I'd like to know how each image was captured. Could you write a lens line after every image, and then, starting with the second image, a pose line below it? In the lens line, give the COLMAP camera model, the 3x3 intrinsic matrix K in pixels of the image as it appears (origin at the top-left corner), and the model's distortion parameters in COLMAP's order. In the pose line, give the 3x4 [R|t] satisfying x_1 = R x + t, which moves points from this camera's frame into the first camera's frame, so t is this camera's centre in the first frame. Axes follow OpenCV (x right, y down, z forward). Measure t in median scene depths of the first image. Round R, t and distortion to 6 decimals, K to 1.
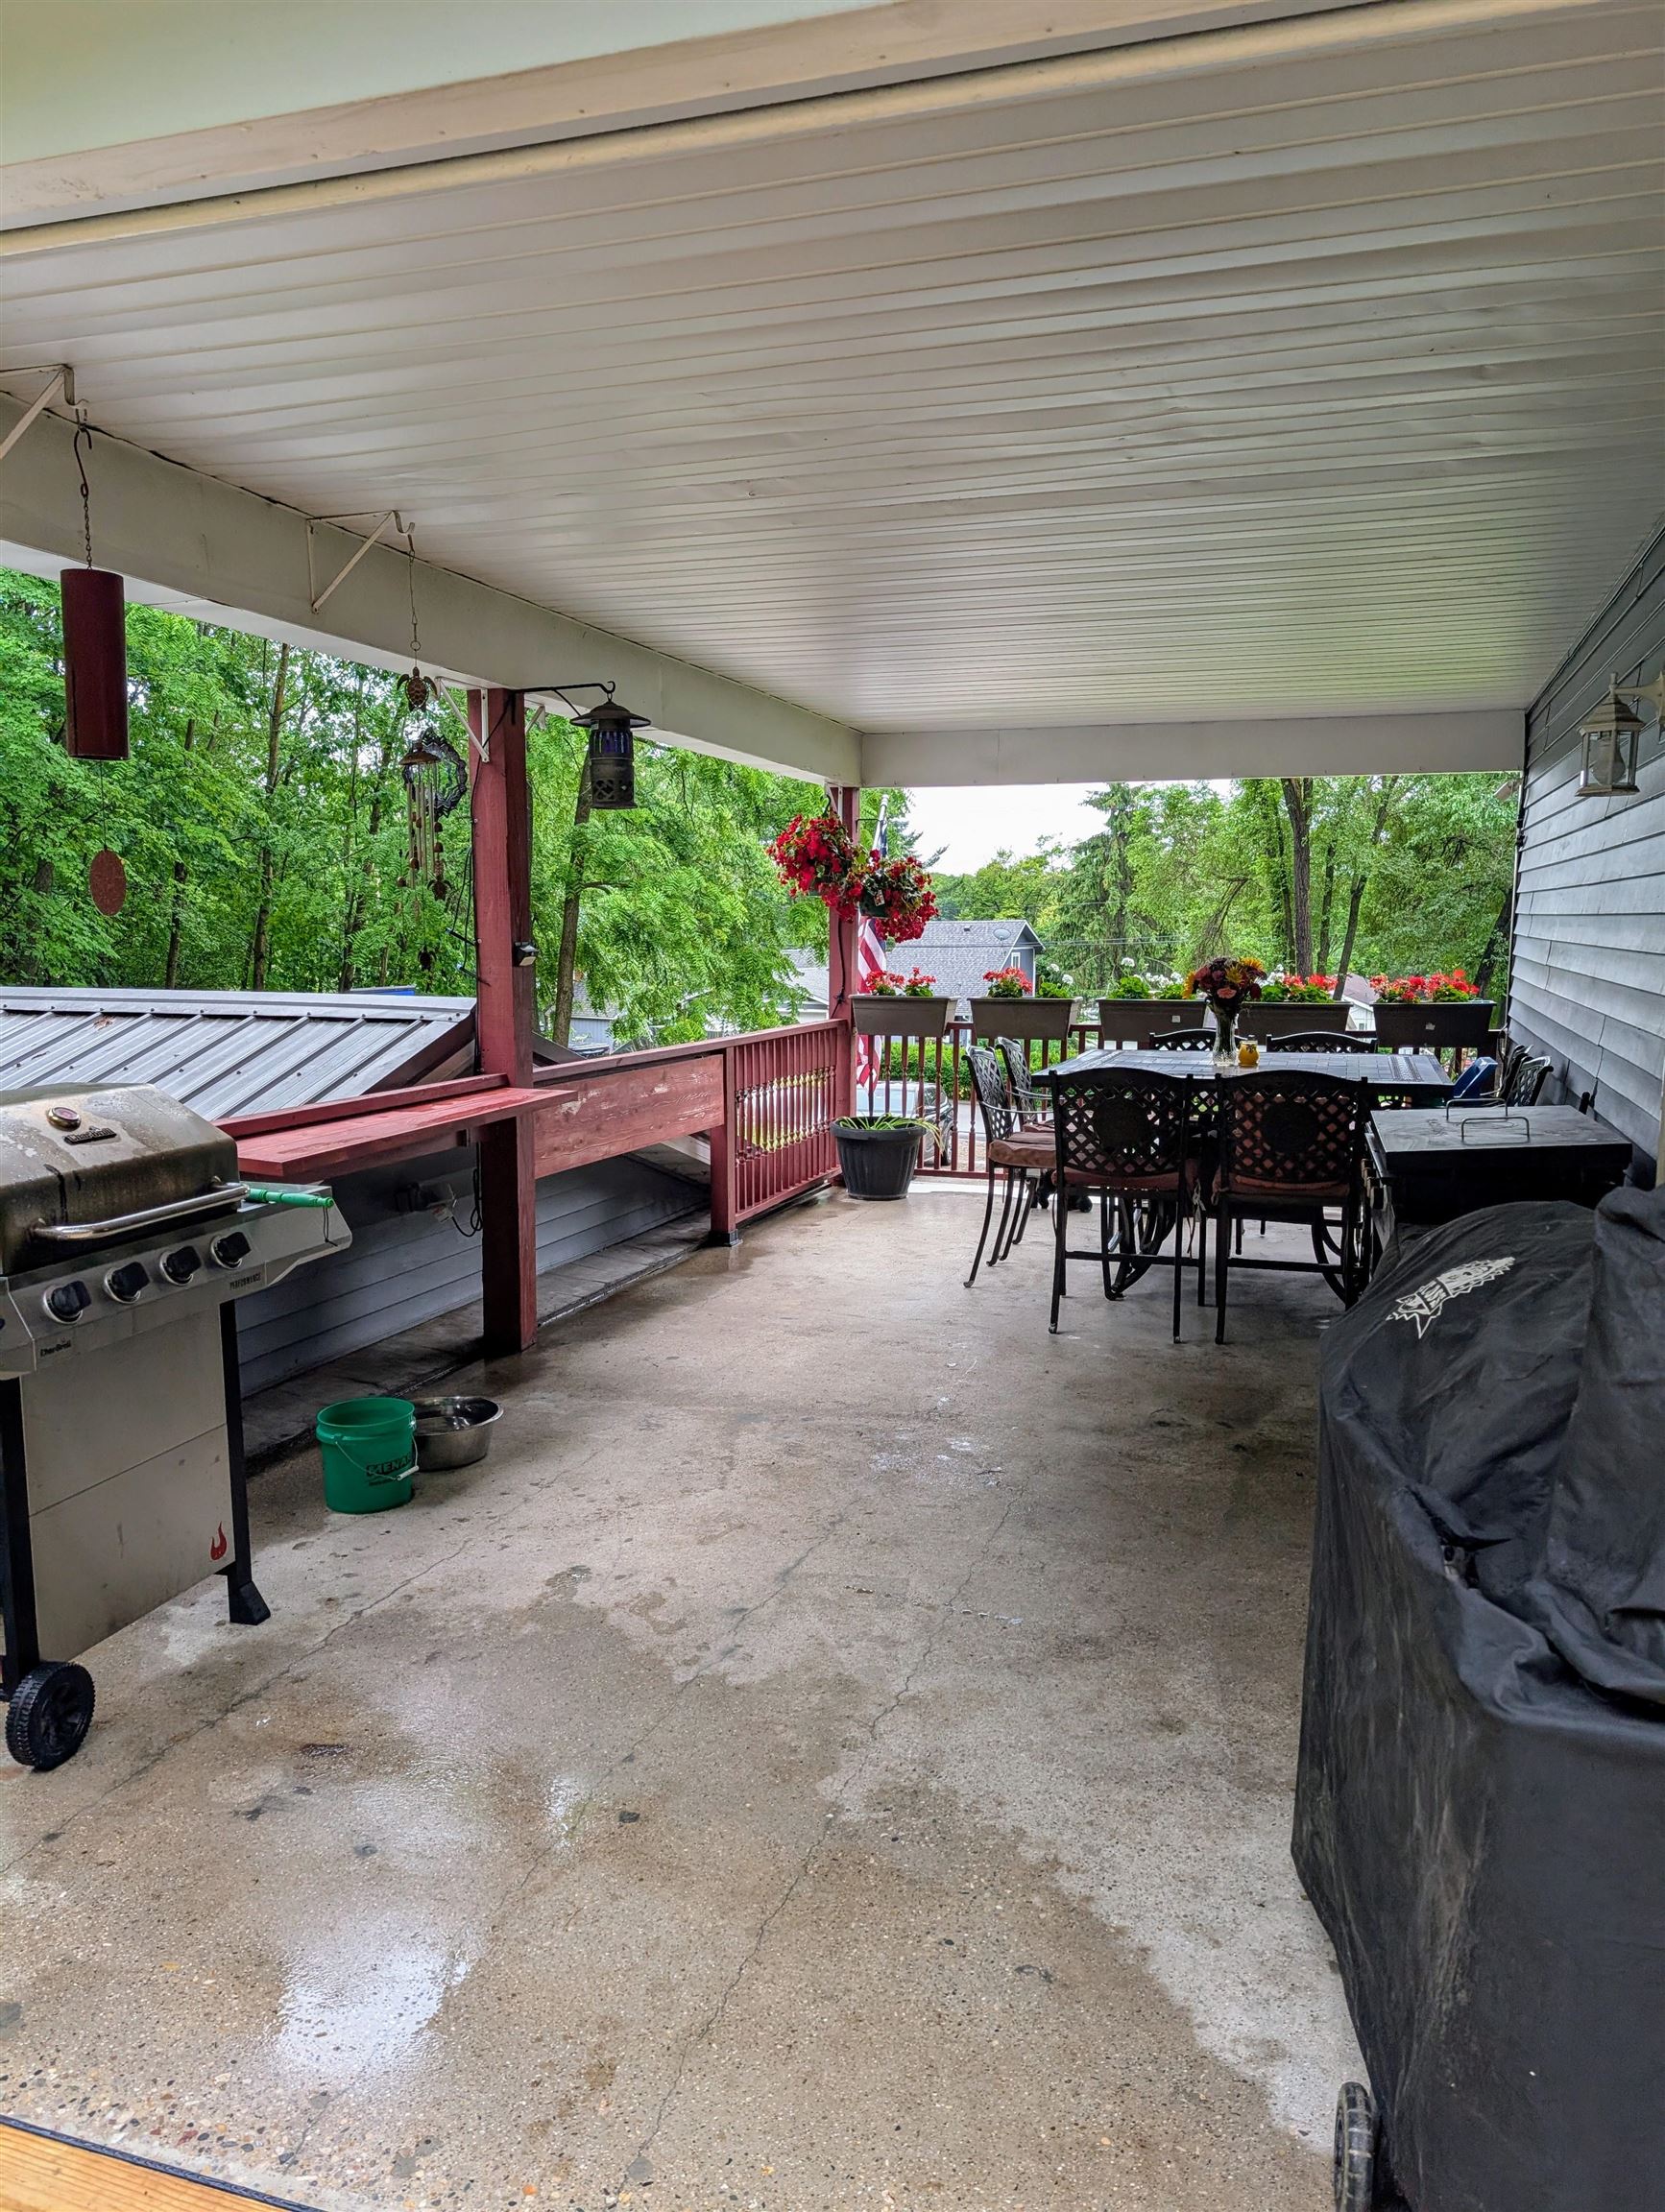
lens RADIAL K [[1567.6, 0, 821.4], [0, 1567.6, 1136.7], [0, 0, 1]] dist [0.017405, -0.005074]
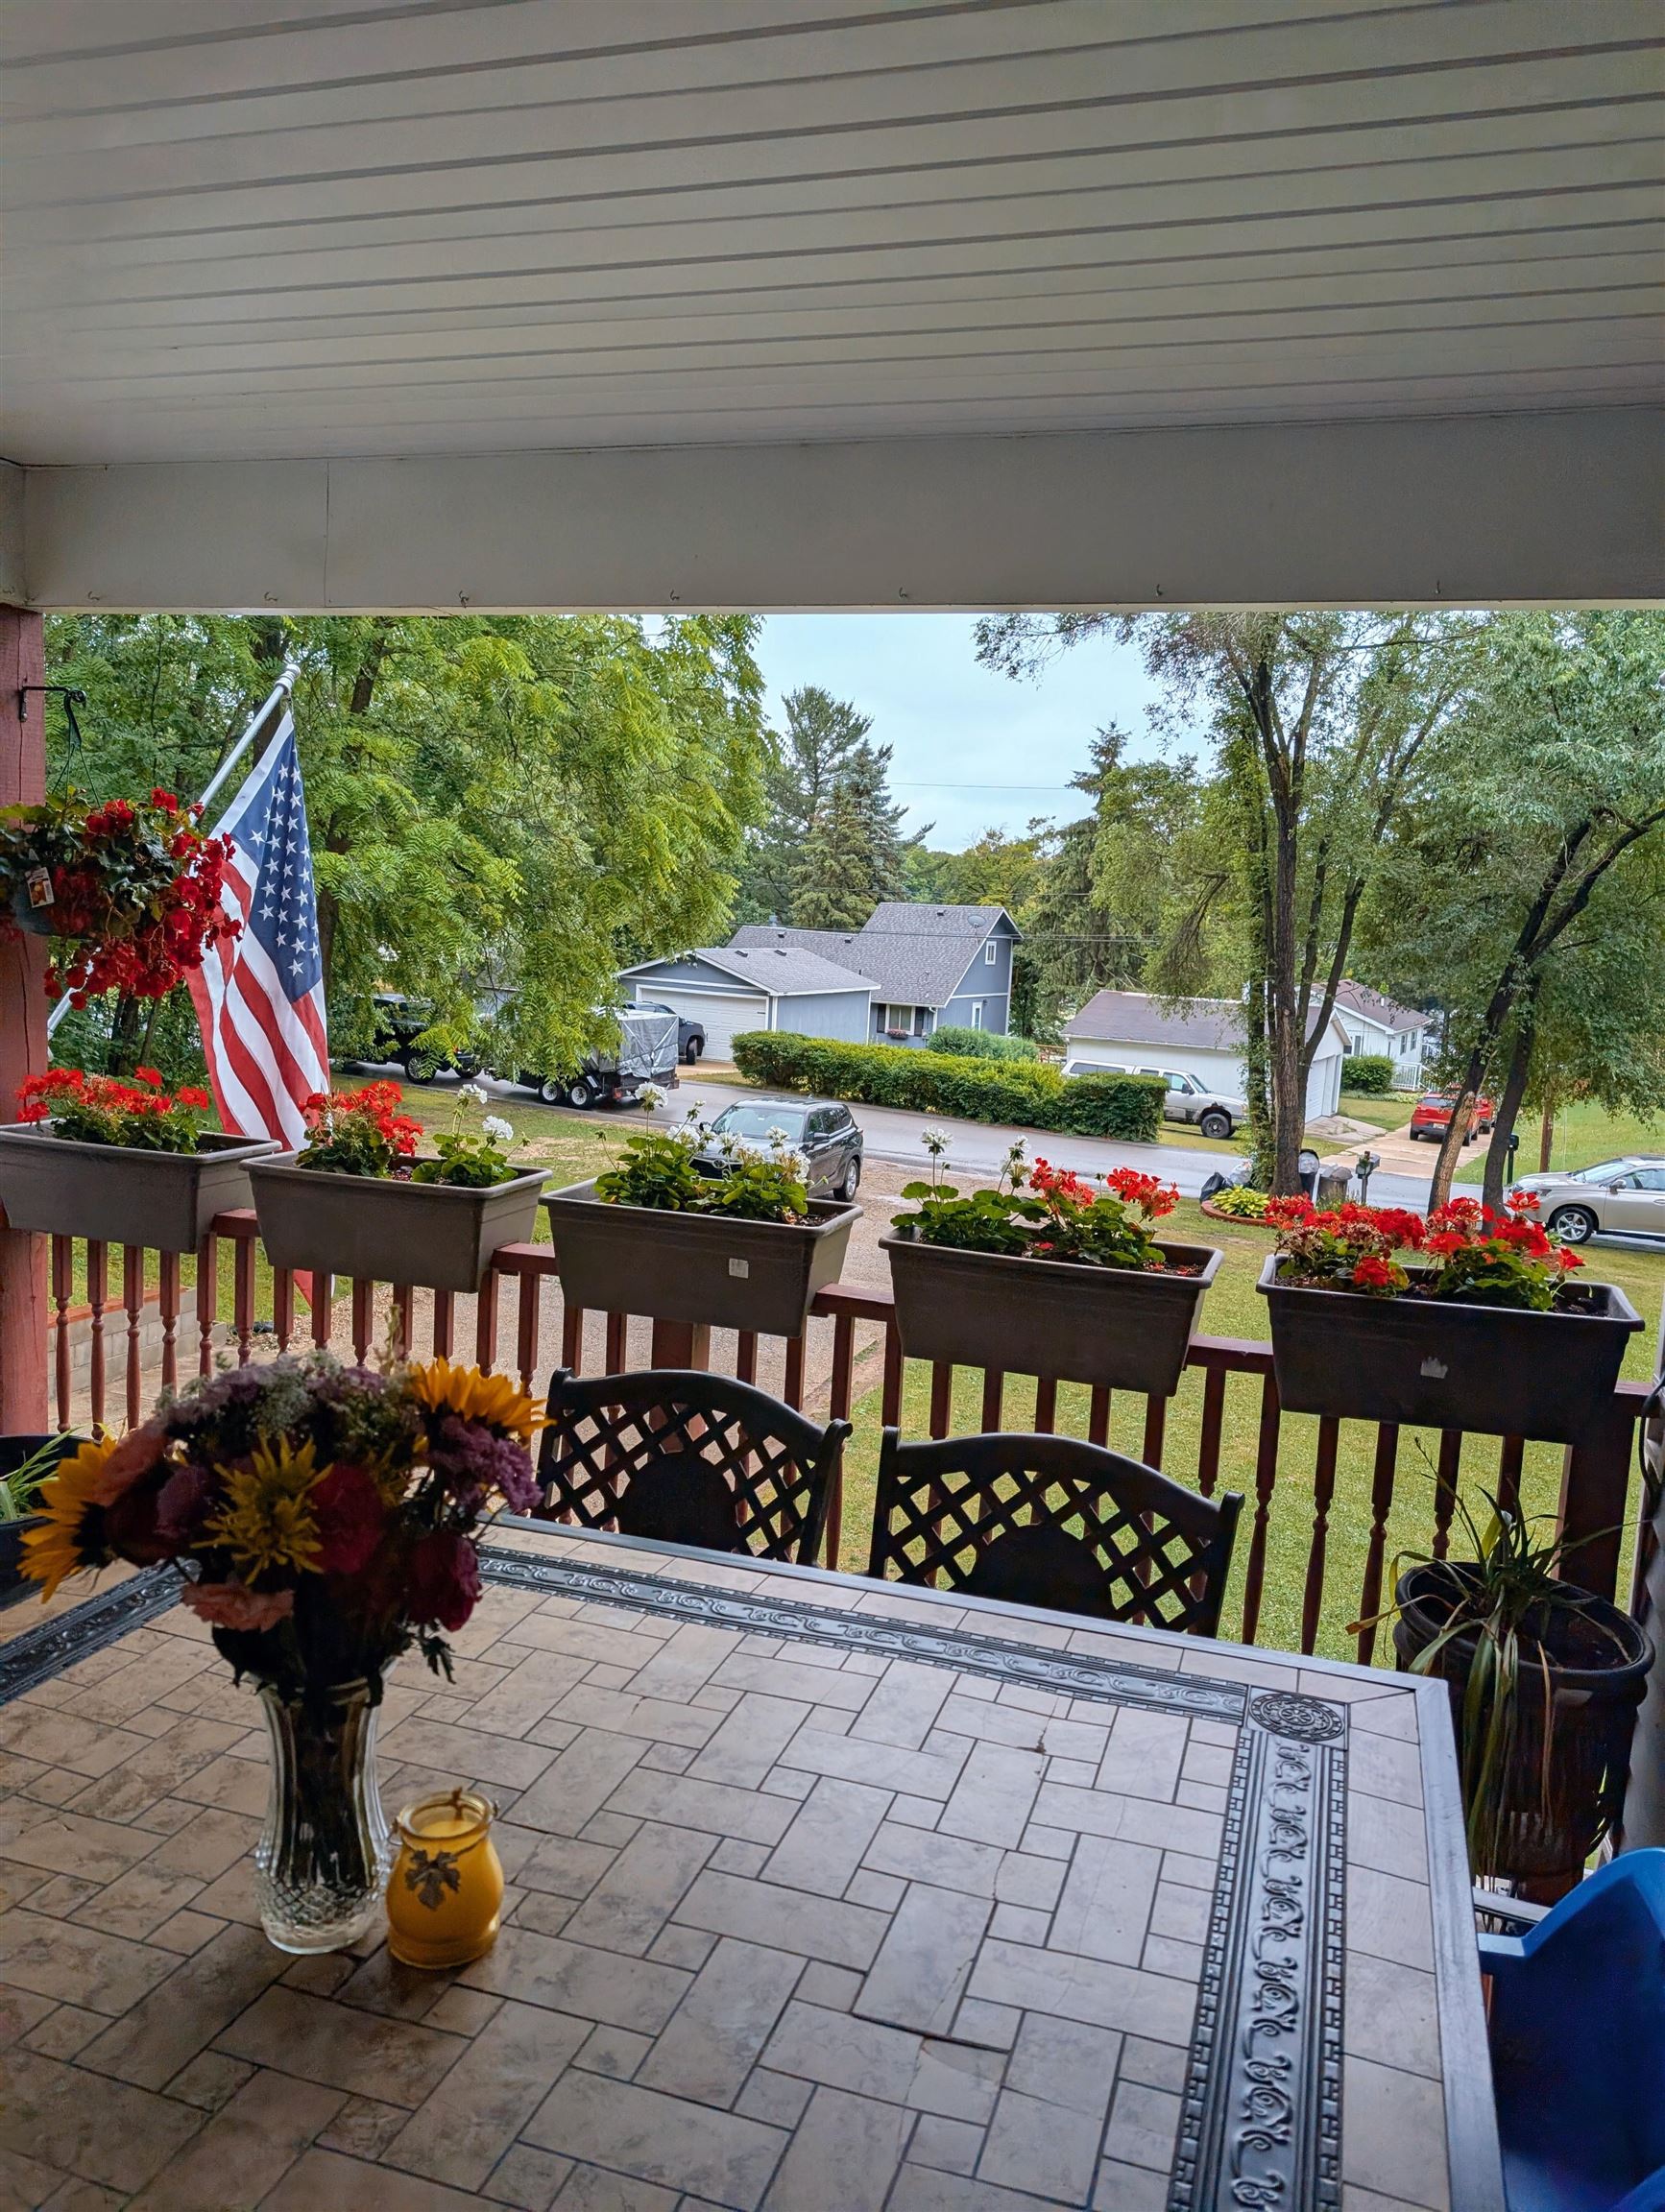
lens RADIAL K [[1602.4, 0, 832.5], [0, 1602.4, 1106.0], [0, 0, 1]] dist [0.029320, -0.018757]
pose [[0.998781, 0.047089, 0.014830, 0.055442], [-0.046992, 0.998872, -0.006803, -0.025635], [-0.015134, 0.006098, 0.999867, 0.144644]]
